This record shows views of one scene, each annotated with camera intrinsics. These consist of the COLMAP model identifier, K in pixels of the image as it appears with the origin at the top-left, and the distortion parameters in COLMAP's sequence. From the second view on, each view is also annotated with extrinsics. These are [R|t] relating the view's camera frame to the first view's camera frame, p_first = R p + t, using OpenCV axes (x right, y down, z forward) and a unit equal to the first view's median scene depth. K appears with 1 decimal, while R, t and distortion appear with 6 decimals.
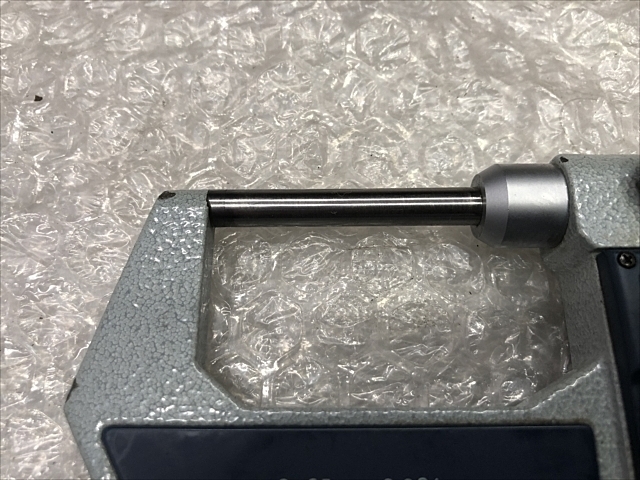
lens RADIAL K [[527.0, 0, 320.0], [0, 527.0, 240.0], [0, 0, 1]] dist [0.011946, -0.006872]
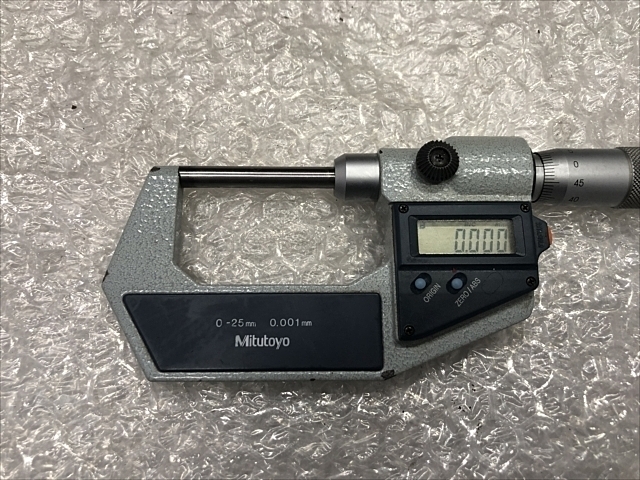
lens RADIAL K [[512.5, 0, 320.0], [0, 512.5, 240.0], [0, 0, 1]] dist [0.034053, -0.000259]
pose [[0.999645, 0.006218, 0.025919, 0.202674], [-0.008676, 0.995361, 0.095814, -0.018932], [-0.025203, -0.096005, 0.995062, -0.697181]]
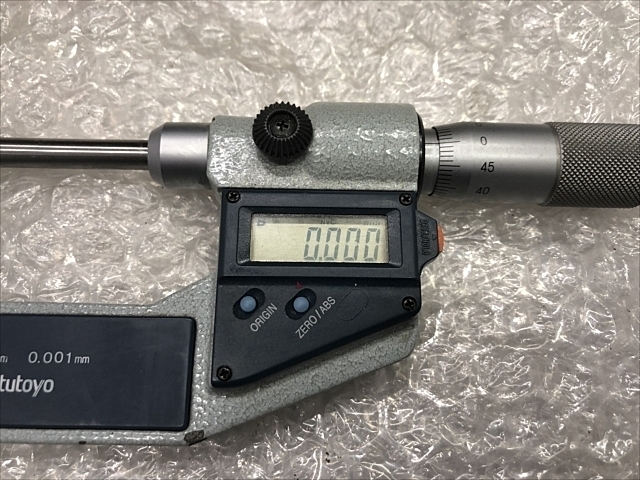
lens RADIAL K [[527.0, 0, 320.0], [0, 527.0, 240.0], [0, 0, 1]] dist [0.011946, -0.006872]
pose [[0.999661, 0.023544, 0.011081, 0.672799], [-0.024072, 0.998448, 0.050228, 0.064217], [-0.009881, -0.050477, 0.998676, -0.276093]]
